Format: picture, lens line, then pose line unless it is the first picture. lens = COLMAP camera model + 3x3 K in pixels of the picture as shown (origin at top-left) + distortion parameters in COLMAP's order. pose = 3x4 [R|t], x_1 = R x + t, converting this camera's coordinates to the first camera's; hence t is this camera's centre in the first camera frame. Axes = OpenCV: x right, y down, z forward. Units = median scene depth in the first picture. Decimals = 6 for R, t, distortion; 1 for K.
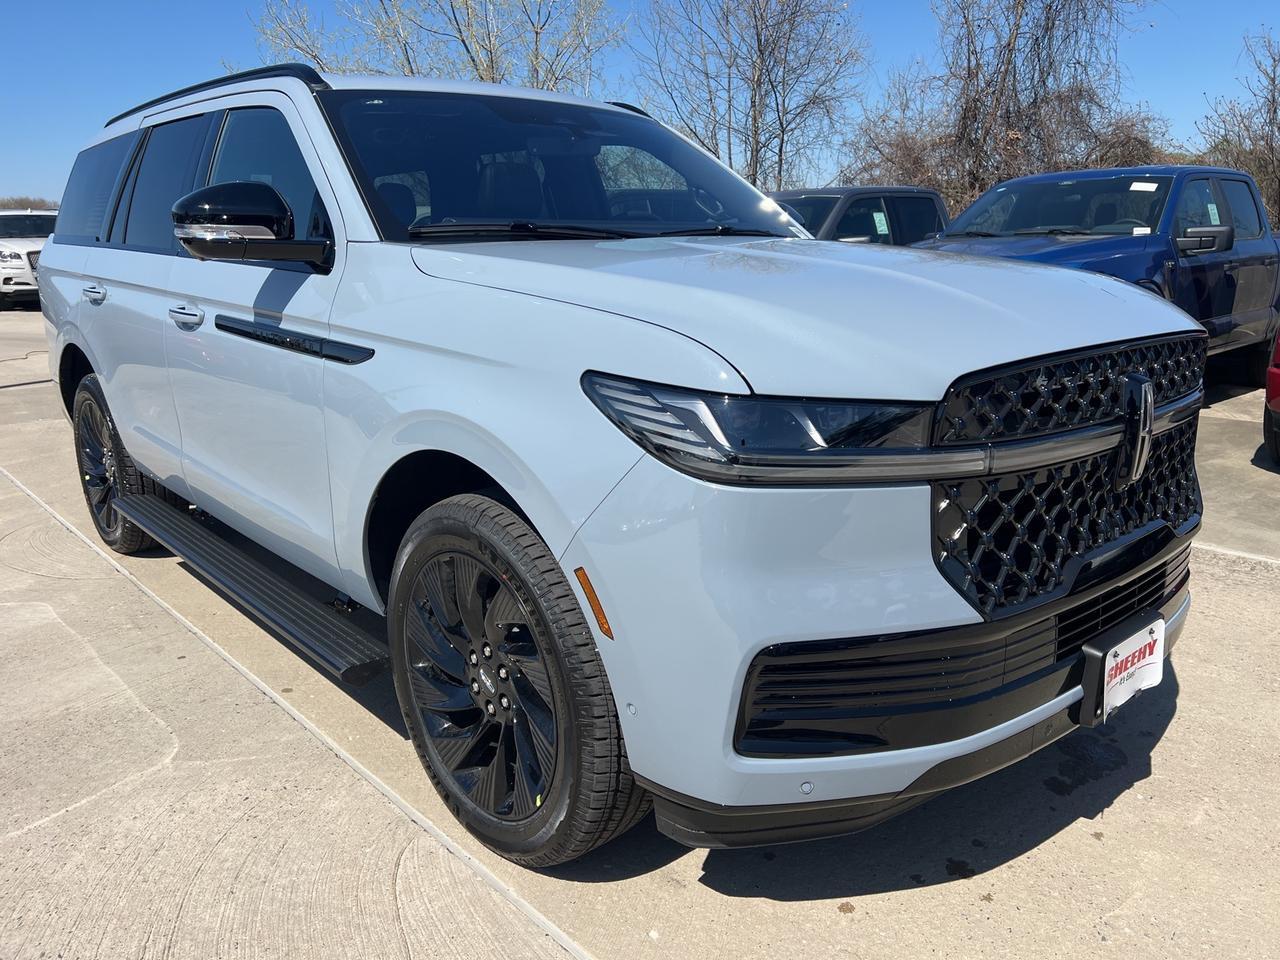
lens RADIAL K [[989.3, 0, 644.0], [0, 989.3, 479.4], [0, 0, 1]] dist [0.027288, -0.012999]
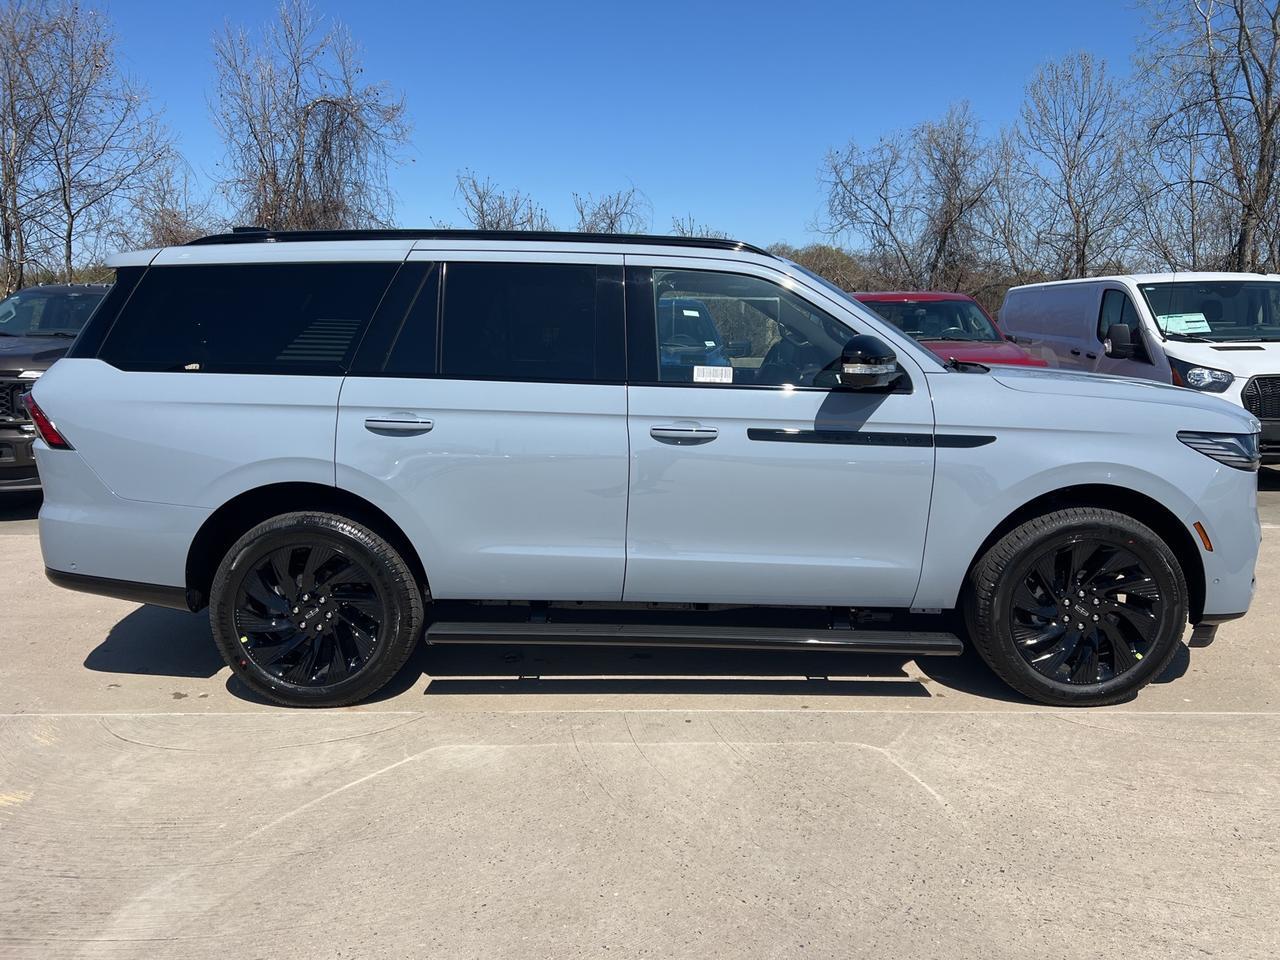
lens RADIAL K [[989.3, 0, 644.0], [0, 989.3, 479.4], [0, 0, 1]] dist [0.027288, -0.012999]
pose [[0.676092, -0.109855, 0.728582, -1.564519], [0.171107, 0.985199, -0.010231, -0.118004], [-0.716674, 0.131583, 0.684882, 0.235760]]
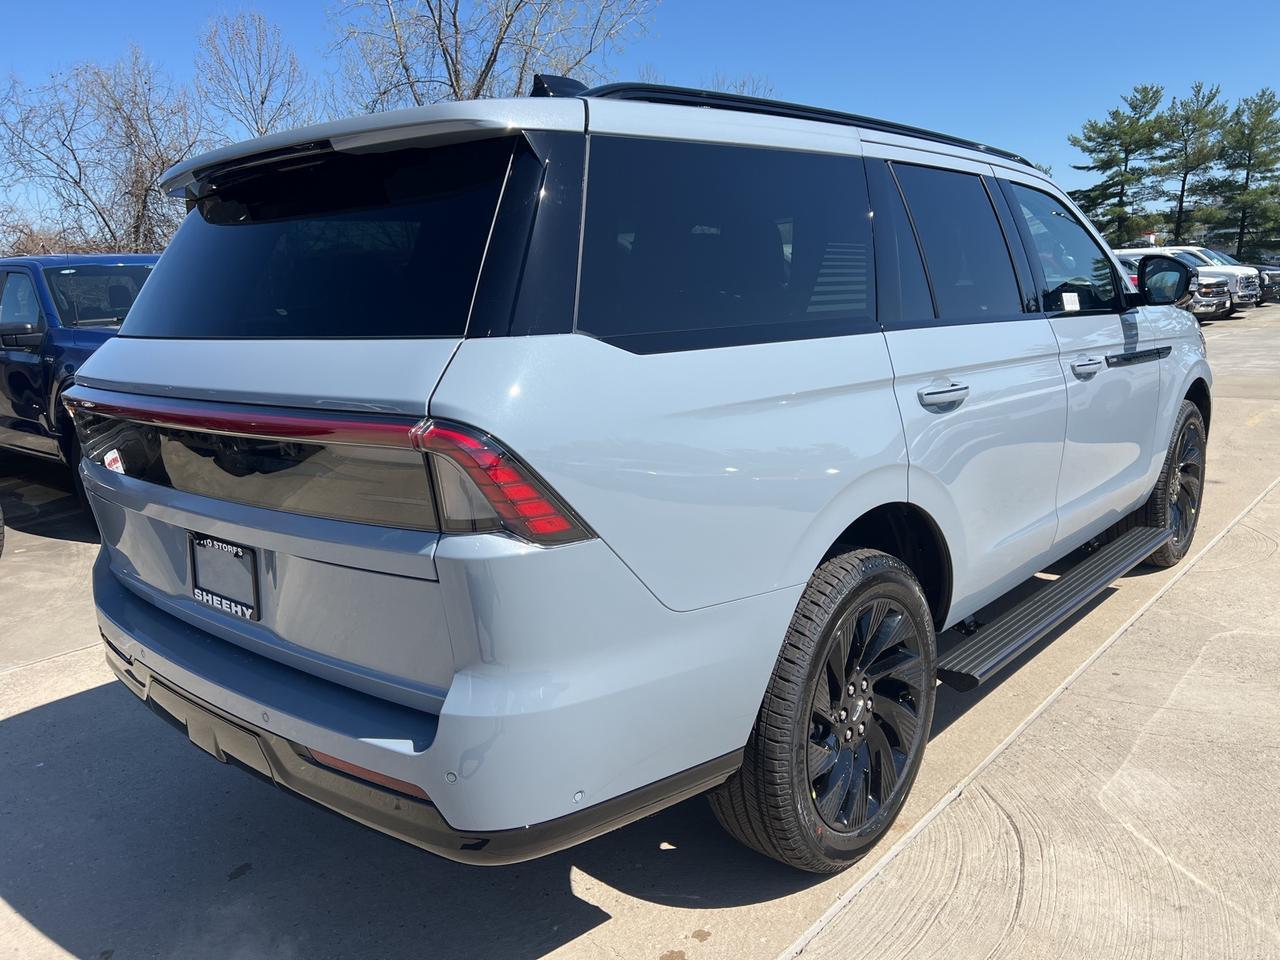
lens RADIAL K [[989.3, 0, 644.0], [0, 989.3, 479.4], [0, 0, 1]] dist [0.027288, -0.012999]
pose [[-0.130825, -0.186036, 0.973794, -1.689299], [0.272649, 0.937611, 0.215752, -0.474899], [-0.953178, 0.293730, -0.071940, 1.788071]]
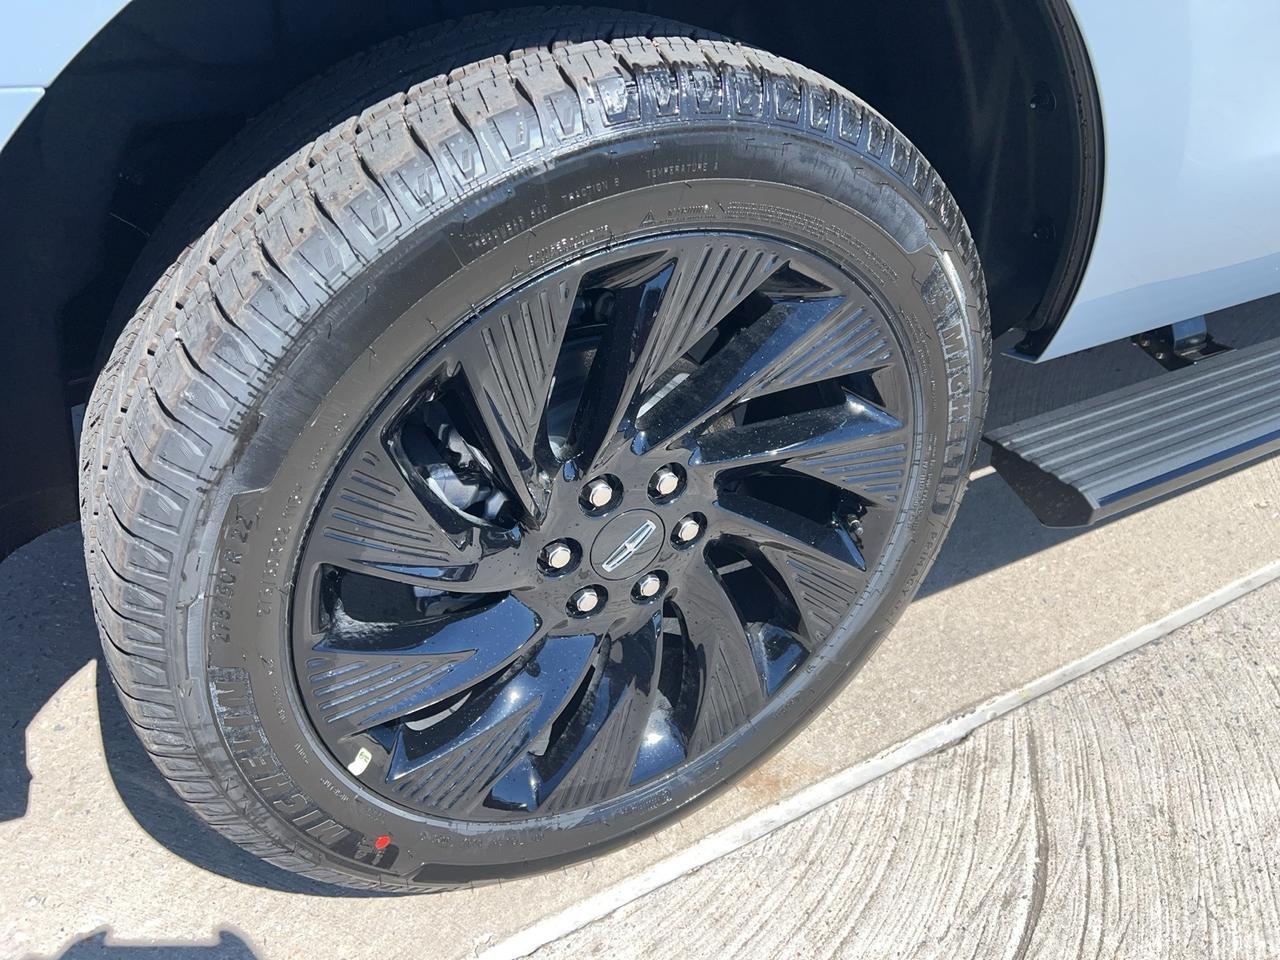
lens RADIAL K [[989.3, 0, 644.0], [0, 989.3, 479.4], [0, 0, 1]] dist [0.027288, -0.012999]
pose [[0.217470, -0.556187, 0.802099, -1.106533], [0.218934, 0.828623, 0.515220, -0.205306], [-0.951196, 0.063562, 0.301969, 1.493637]]
